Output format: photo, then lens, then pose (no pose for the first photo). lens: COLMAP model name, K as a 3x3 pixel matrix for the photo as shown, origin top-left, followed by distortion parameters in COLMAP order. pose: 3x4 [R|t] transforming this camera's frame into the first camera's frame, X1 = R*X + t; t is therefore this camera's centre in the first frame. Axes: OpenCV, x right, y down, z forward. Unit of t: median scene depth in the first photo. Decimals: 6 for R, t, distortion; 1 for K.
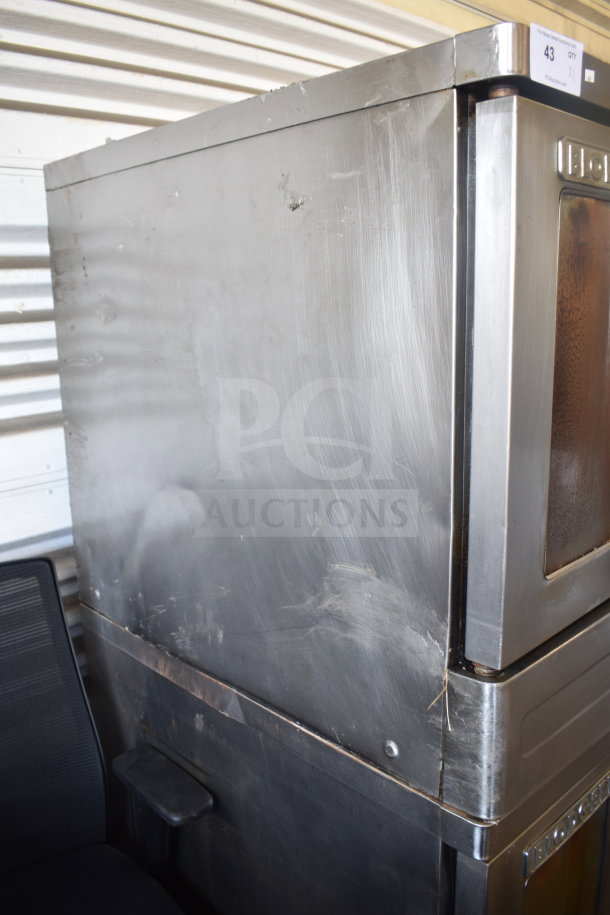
lens RADIAL K [[779.2, 0, 305.0], [0, 779.2, 457.5], [0, 0, 1]] dist [-0.079453, -0.011431]
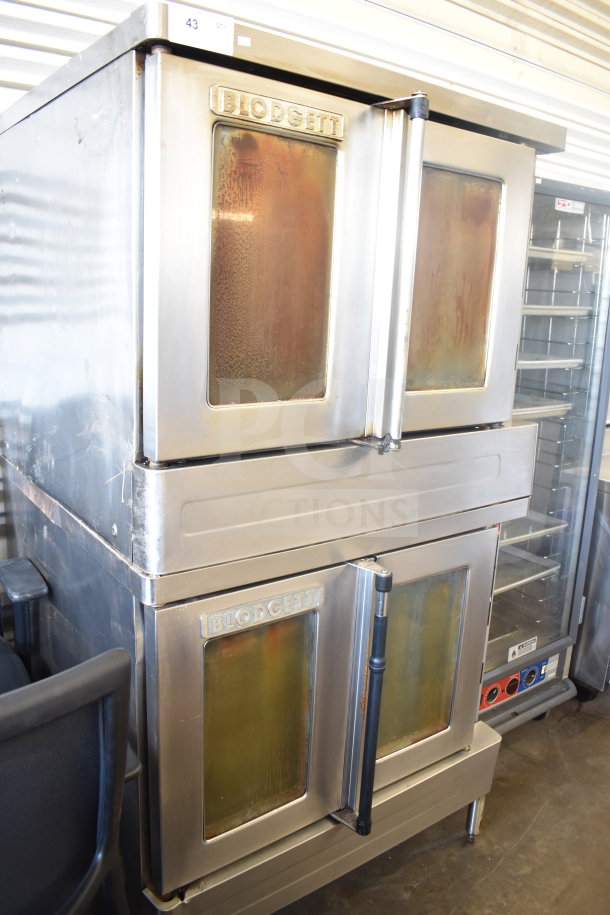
lens RADIAL K [[708.1, 0, 305.0], [0, 708.1, 457.5], [0, 0, 1]] dist [-0.082474, -0.002598]
pose [[0.989777, 0.090623, -0.110135, 0.592838], [-0.088232, 0.995750, 0.026401, 0.188037], [0.112060, -0.016414, 0.993566, -0.230041]]
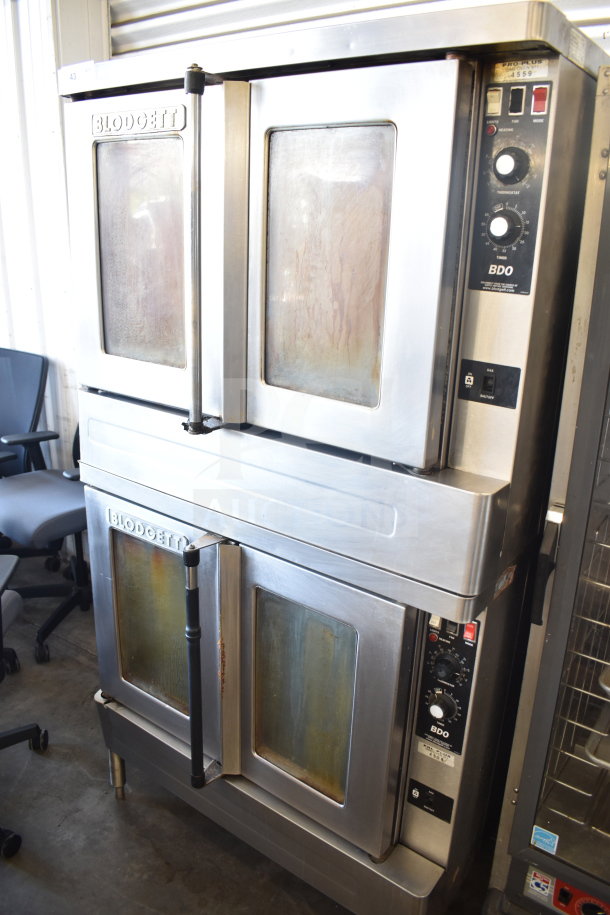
lens RADIAL K [[708.1, 0, 305.0], [0, 708.1, 457.5], [0, 0, 1]] dist [-0.082474, -0.002598]
pose [[0.167546, 0.345031, -0.923516, 1.943535], [-0.235230, 0.923693, 0.302421, -0.230160], [0.957390, 0.166569, 0.235922, 1.051220]]
